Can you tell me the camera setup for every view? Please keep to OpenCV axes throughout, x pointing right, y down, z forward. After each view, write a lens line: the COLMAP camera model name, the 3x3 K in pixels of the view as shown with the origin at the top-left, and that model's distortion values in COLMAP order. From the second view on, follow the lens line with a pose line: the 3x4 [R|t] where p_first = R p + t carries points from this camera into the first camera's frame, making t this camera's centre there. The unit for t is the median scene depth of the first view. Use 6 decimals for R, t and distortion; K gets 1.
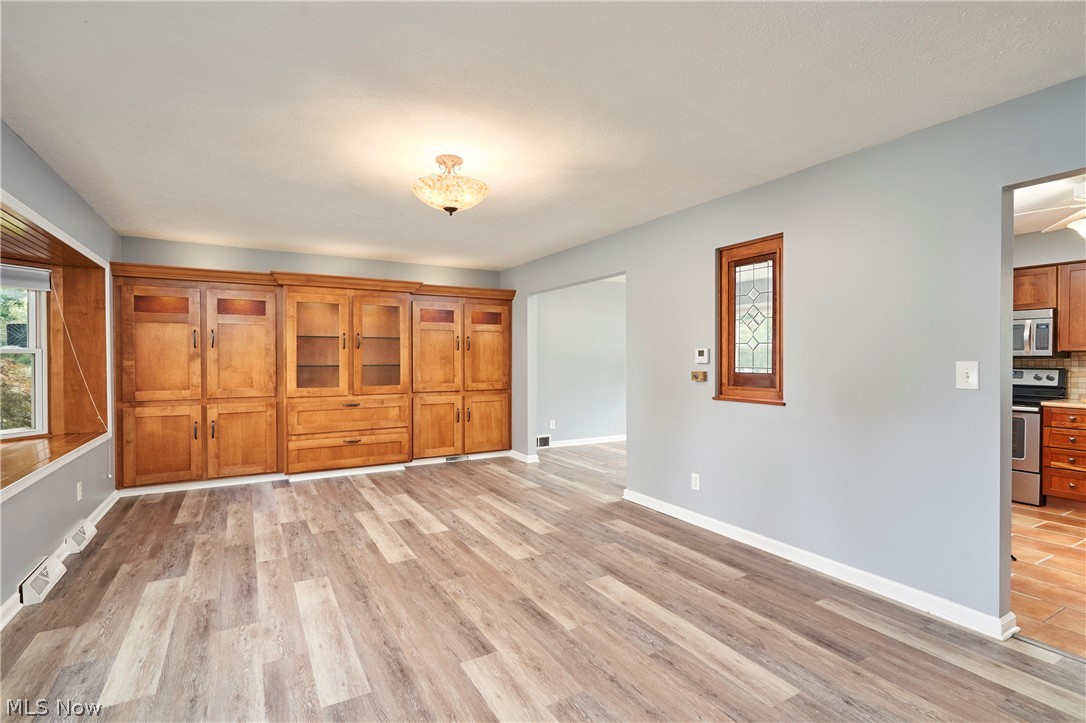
lens RADIAL K [[519.6, 0, 543.0], [0, 519.6, 361.5], [0, 0, 1]] dist [0.003258, 0.000554]
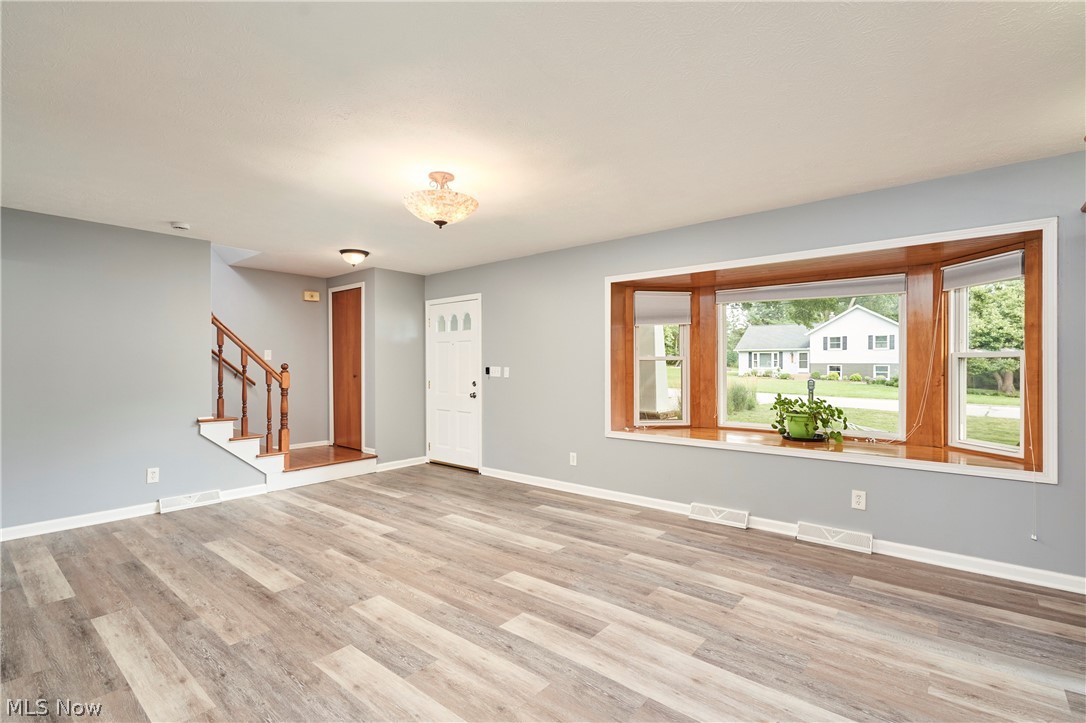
lens RADIAL K [[503.4, 0, 543.0], [0, 503.4, 361.5], [0, 0, 1]] dist [-0.001105, 0.000231]
pose [[-0.937841, 0.001846, -0.347060, -0.010871], [0.001381, 0.999998, 0.001587, -0.008955], [0.347062, 0.001009, -0.937842, 1.376537]]
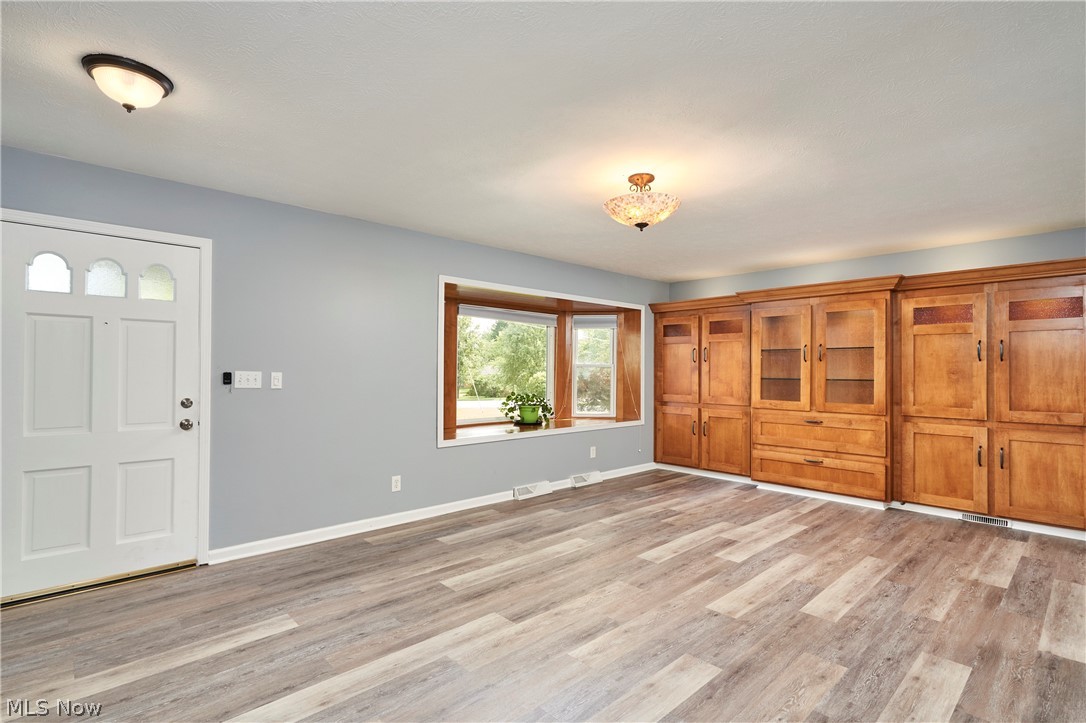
lens RADIAL K [[519.6, 0, 543.0], [0, 519.6, 361.5], [0, 0, 1]] dist [0.003258, 0.000554]
pose [[0.228861, -0.013268, -0.973369, 0.527894], [-0.013949, 0.999760, -0.016908, -0.001894], [0.973359, 0.017447, 0.228621, 0.393818]]
